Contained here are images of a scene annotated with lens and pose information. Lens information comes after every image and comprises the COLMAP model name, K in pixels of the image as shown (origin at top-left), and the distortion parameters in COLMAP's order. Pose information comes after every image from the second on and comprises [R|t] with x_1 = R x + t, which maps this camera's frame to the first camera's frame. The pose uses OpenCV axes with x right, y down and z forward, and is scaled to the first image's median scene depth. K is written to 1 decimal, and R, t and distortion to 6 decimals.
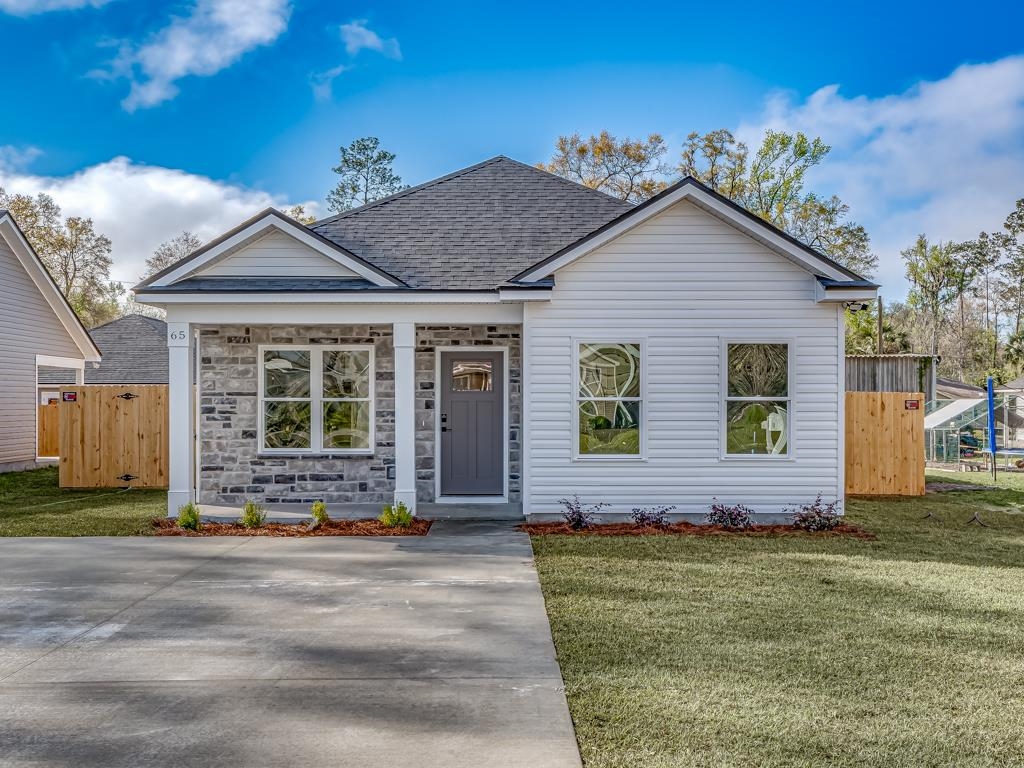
lens RADIAL K [[1120.0, 0, 501.1], [0, 1120.0, 401.9], [0, 0, 1]] dist [0.014115, 0.231985]
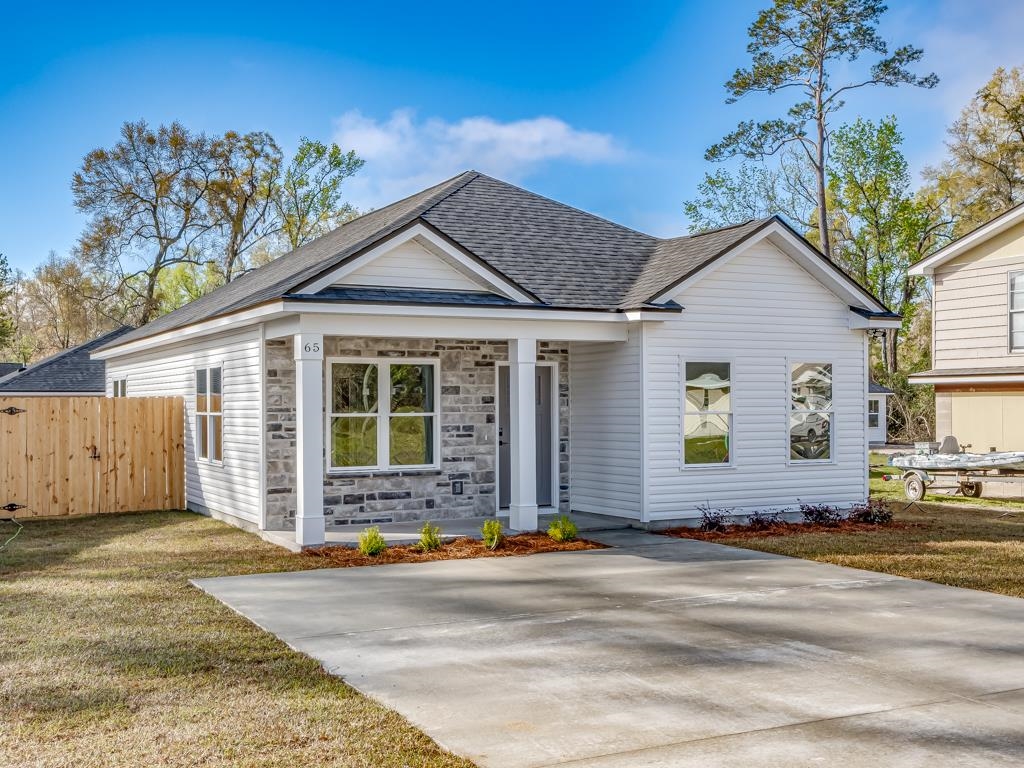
lens RADIAL K [[1120.0, 0, 501.1], [0, 1120.0, 401.9], [0, 0, 1]] dist [0.014115, 0.231985]
pose [[0.894091, -0.004474, 0.447863, -0.505350], [0.004996, 0.999988, 0.000015, -0.012655], [-0.447857, 0.002224, 0.894102, 0.098093]]
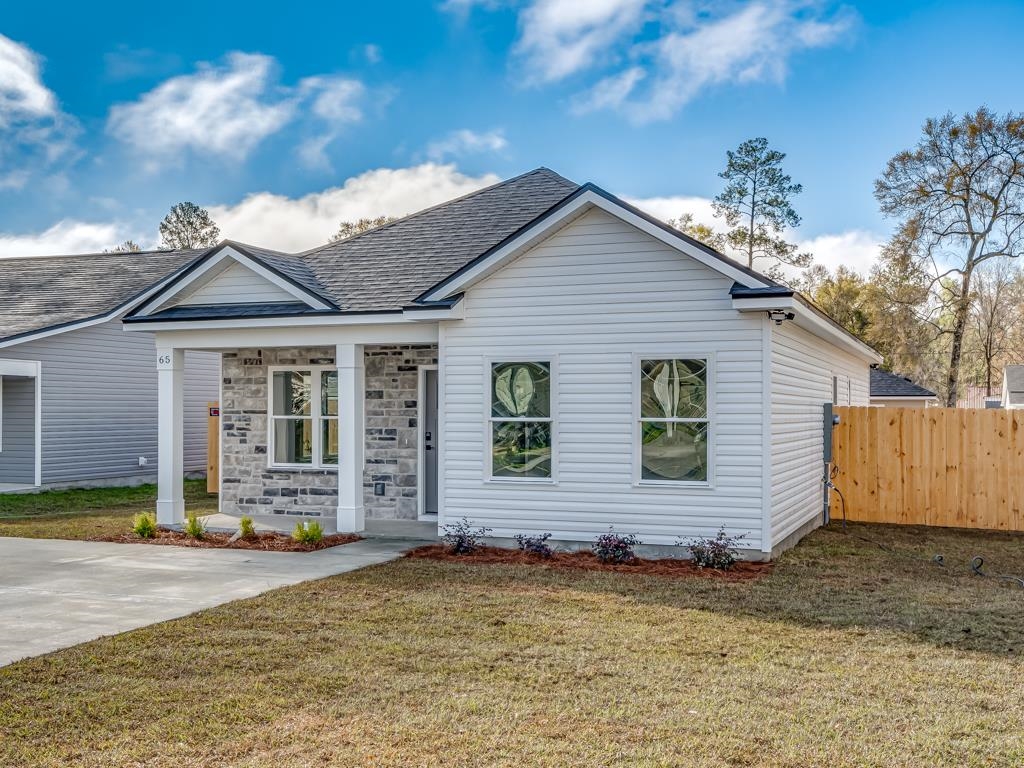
lens RADIAL K [[1120.0, 0, 501.1], [0, 1120.0, 401.9], [0, 0, 1]] dist [0.014115, 0.231985]
pose [[0.929462, -0.001344, -0.368915, 0.384078], [-0.000706, 0.999985, -0.005421, -0.011052], [0.368917, 0.005299, 0.929447, 0.088775]]
